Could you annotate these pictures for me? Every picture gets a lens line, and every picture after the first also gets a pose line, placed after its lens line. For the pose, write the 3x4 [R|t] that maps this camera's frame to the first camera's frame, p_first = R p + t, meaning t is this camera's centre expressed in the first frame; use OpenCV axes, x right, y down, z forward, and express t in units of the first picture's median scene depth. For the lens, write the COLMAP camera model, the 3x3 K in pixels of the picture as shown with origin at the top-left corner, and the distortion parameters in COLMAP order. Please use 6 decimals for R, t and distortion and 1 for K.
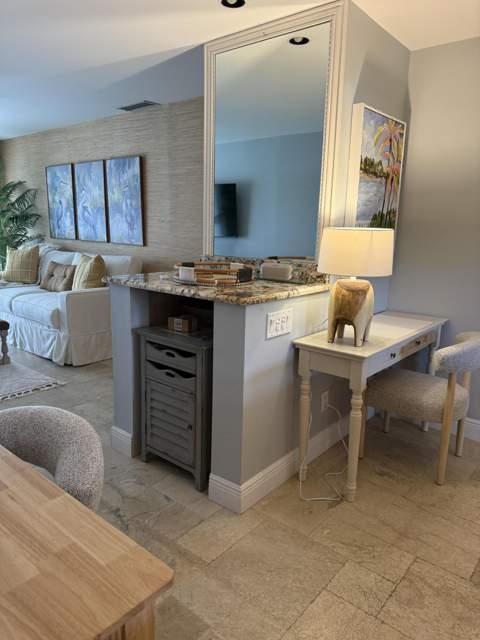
lens RADIAL K [[449.8, 0, 243.6], [0, 449.8, 319.4], [0, 0, 1]] dist [0.032670, -0.056236]
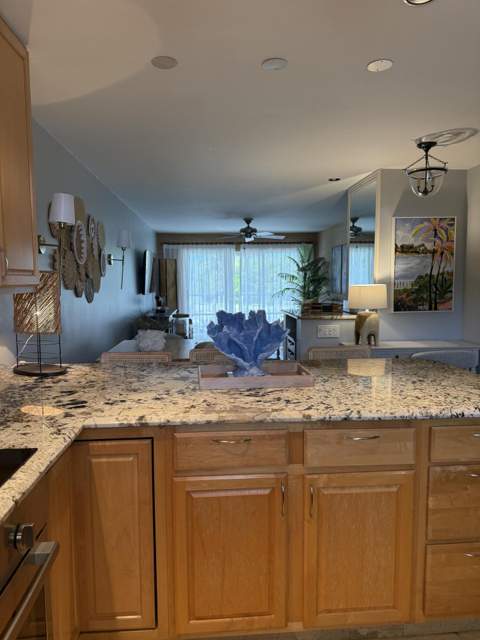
lens RADIAL K [[449.8, 0, 240.4], [0, 449.8, 321.4], [0, 0, 1]] dist [0.032670, -0.056236]
pose [[0.681074, 0.036868, -0.731285, 1.037743], [-0.122194, 0.990449, -0.063869, 0.113798], [0.721946, 0.132858, 0.679075, -0.551005]]
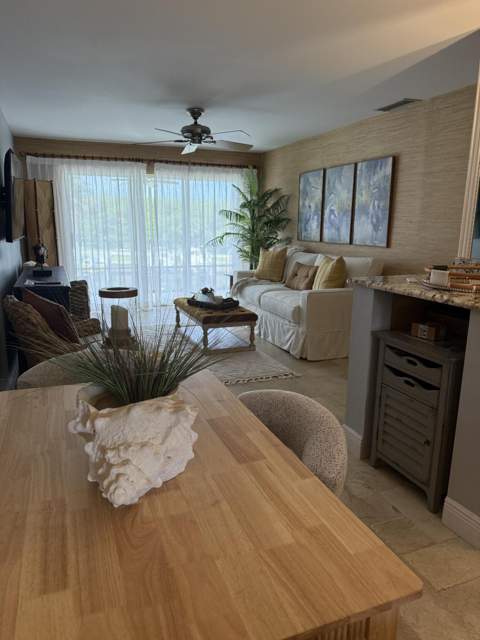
lens RADIAL K [[449.8, 0, 232.9], [0, 449.8, 321.4], [0, 0, 1]] dist [0.032670, -0.056236]
pose [[0.865588, 0.089748, -0.492648, -0.027238], [-0.089506, 0.995694, 0.024126, 0.003095], [0.492692, 0.023212, 0.869894, -0.018765]]
